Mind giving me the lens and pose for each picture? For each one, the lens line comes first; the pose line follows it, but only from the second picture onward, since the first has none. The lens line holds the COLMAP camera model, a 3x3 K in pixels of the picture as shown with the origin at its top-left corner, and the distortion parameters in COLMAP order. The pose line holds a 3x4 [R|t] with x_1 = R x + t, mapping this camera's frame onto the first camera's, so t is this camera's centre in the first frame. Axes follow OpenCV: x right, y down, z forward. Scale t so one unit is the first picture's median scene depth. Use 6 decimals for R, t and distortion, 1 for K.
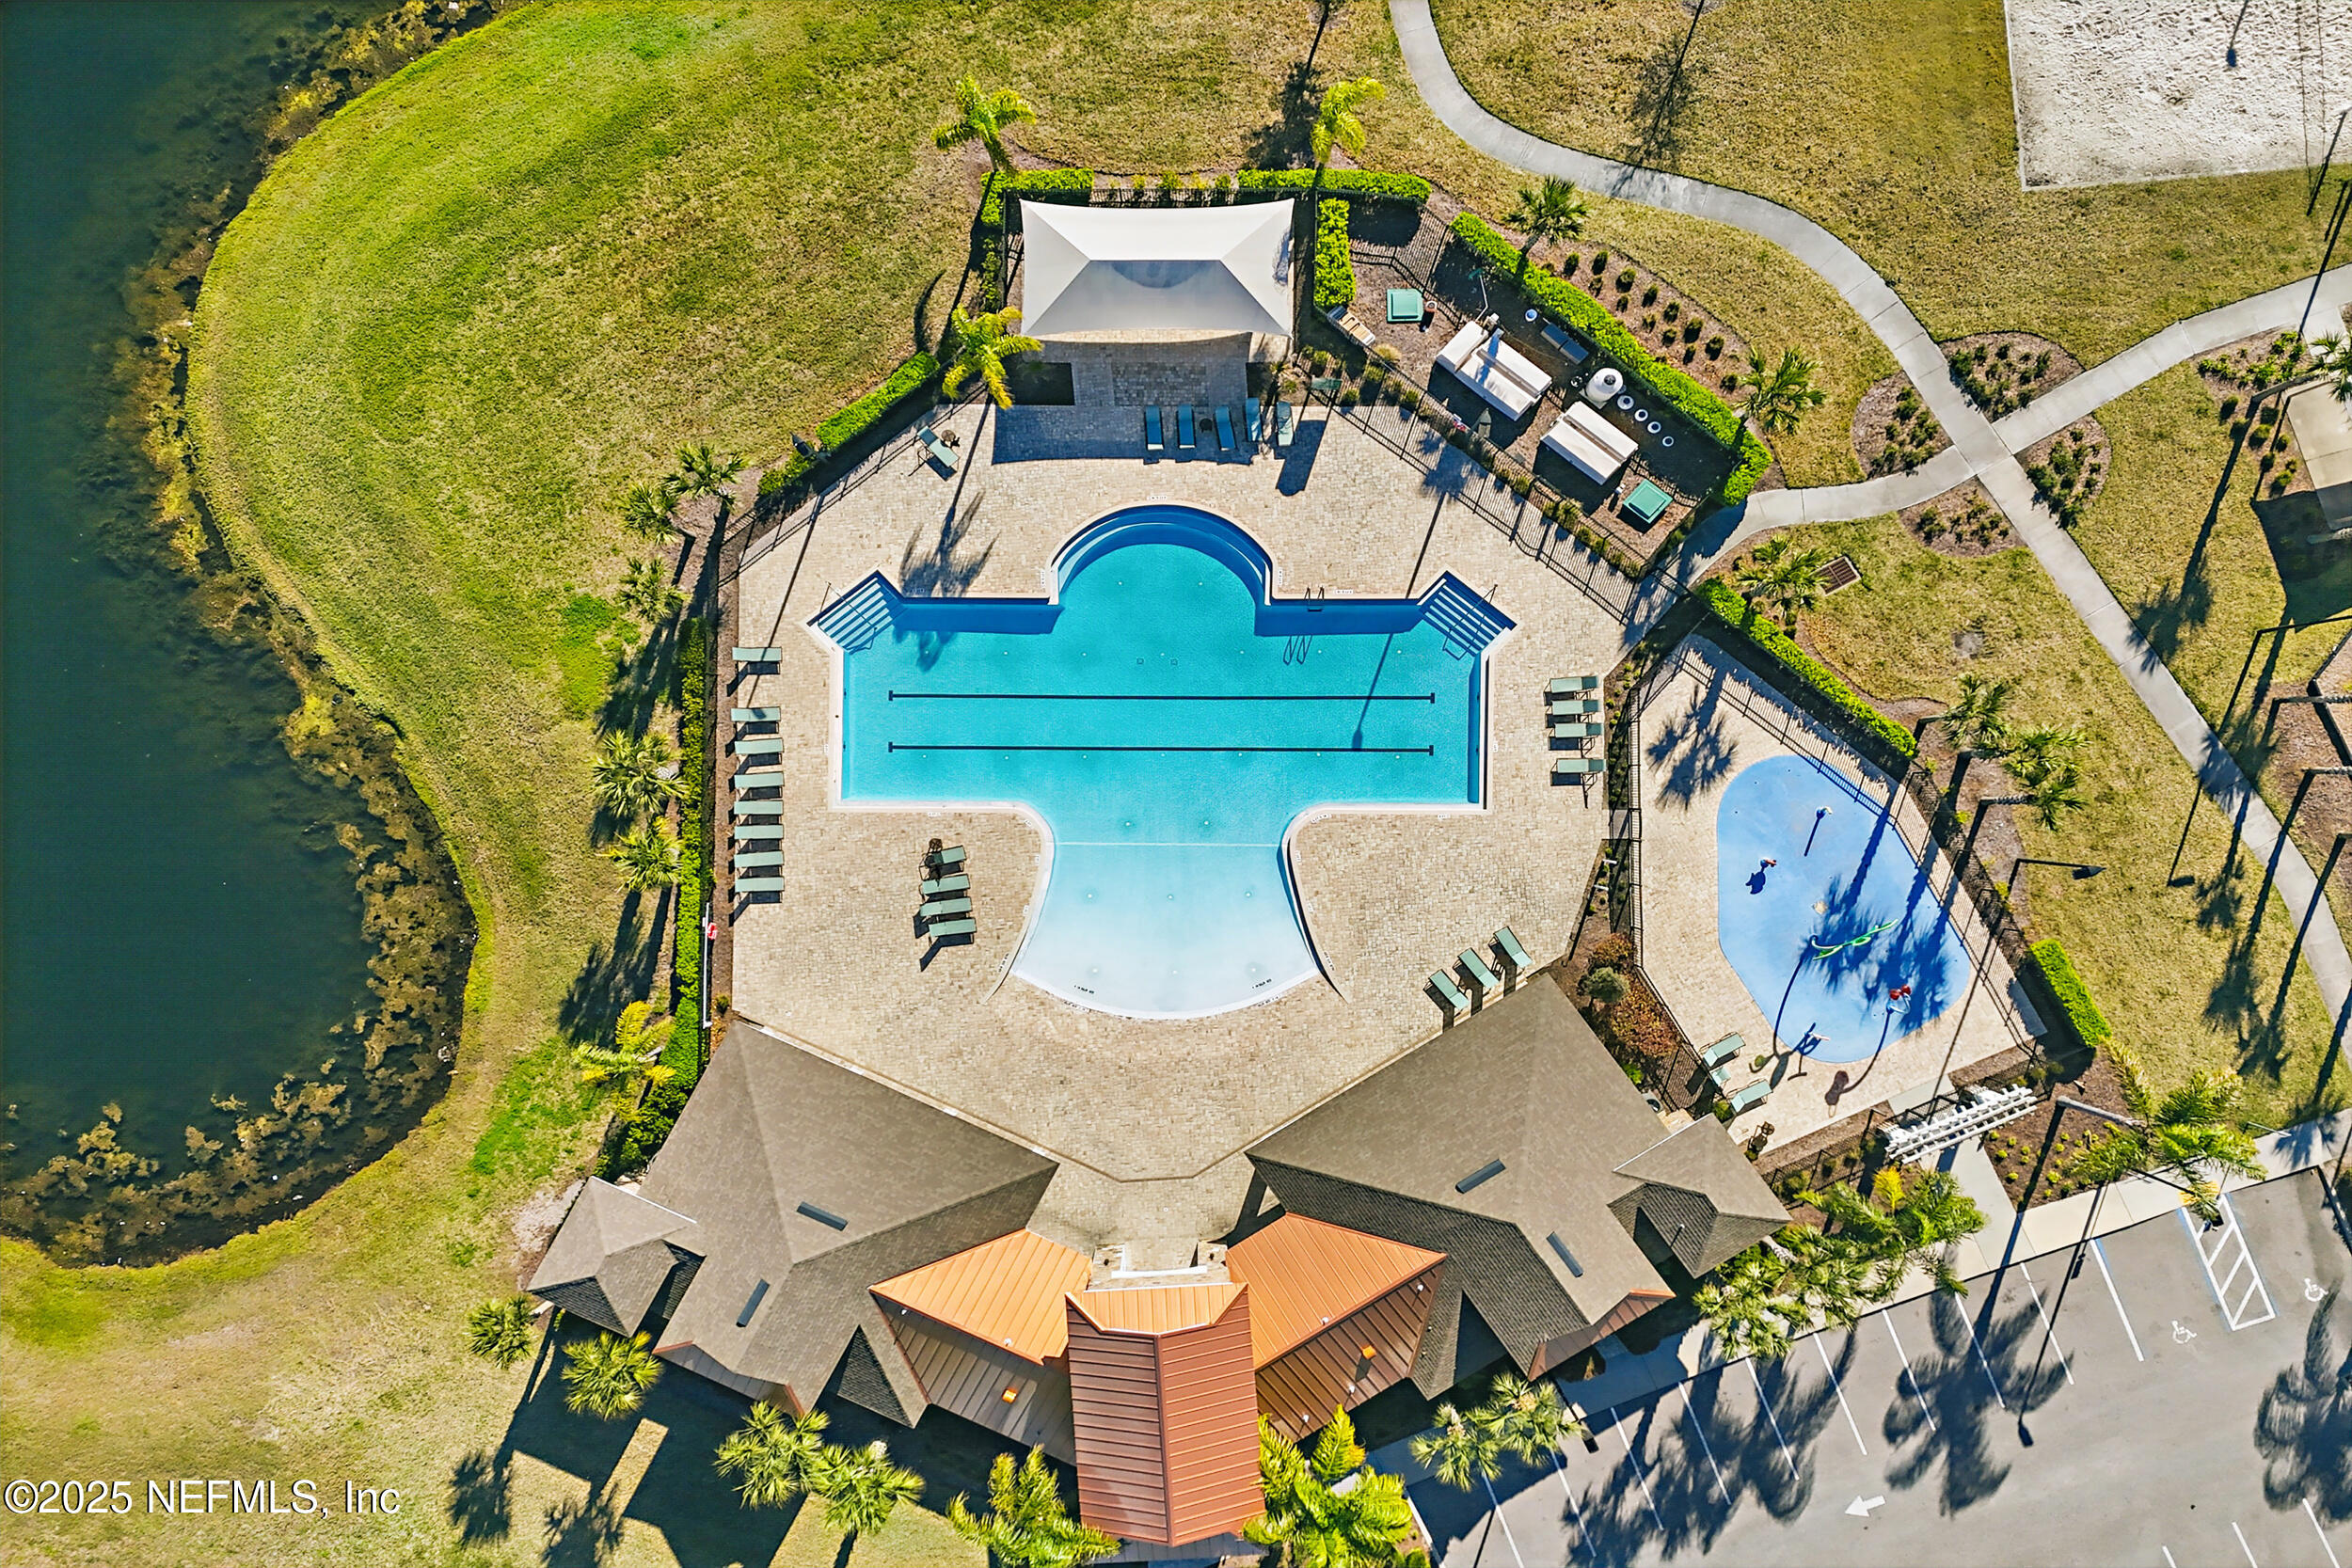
lens RADIAL K [[970.8, 0, 1176.0], [0, 970.8, 784.0], [0, 0, 1]] dist [0.014978, -0.000399]
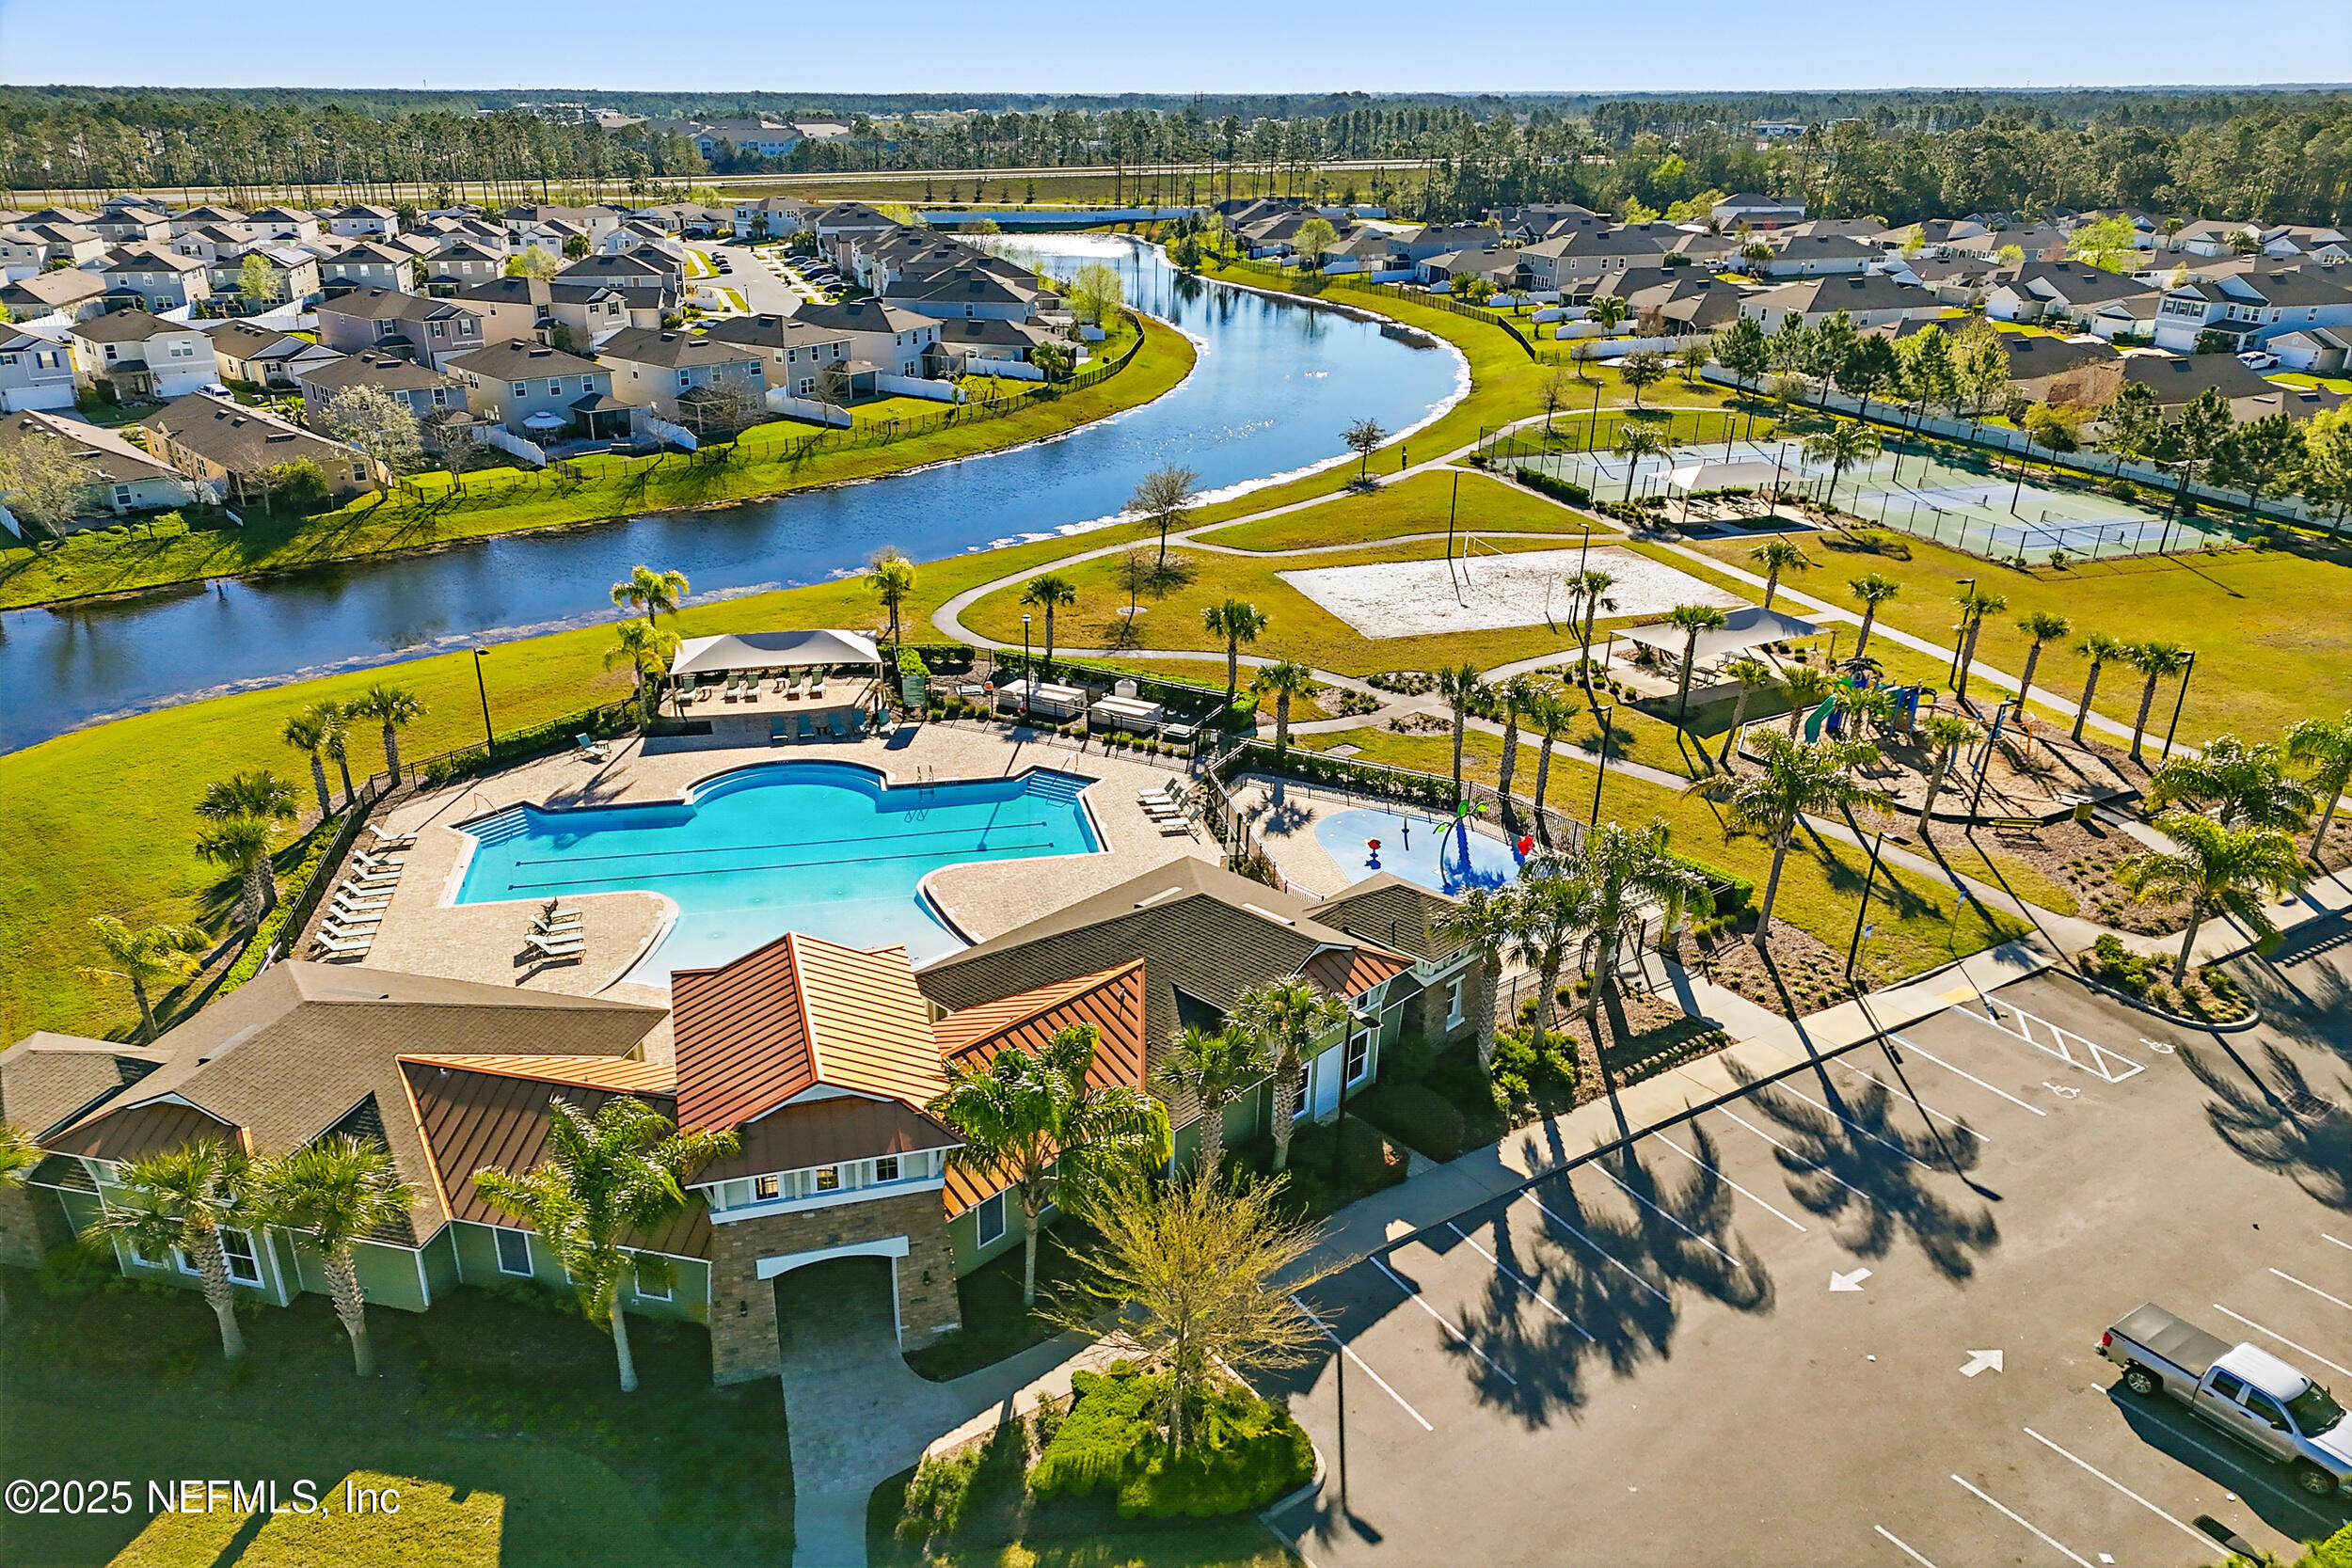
lens RADIAL K [[1242.3, 0, 1176.0], [0, 1242.3, 784.0], [0, 0, 1]] dist [0.043028, -0.000704]
pose [[0.956597, -0.159513, 0.243882, 0.066258], [0.291279, 0.497772, -0.816933, 1.147245], [0.008914, 0.852513, 0.522630, 0.208712]]
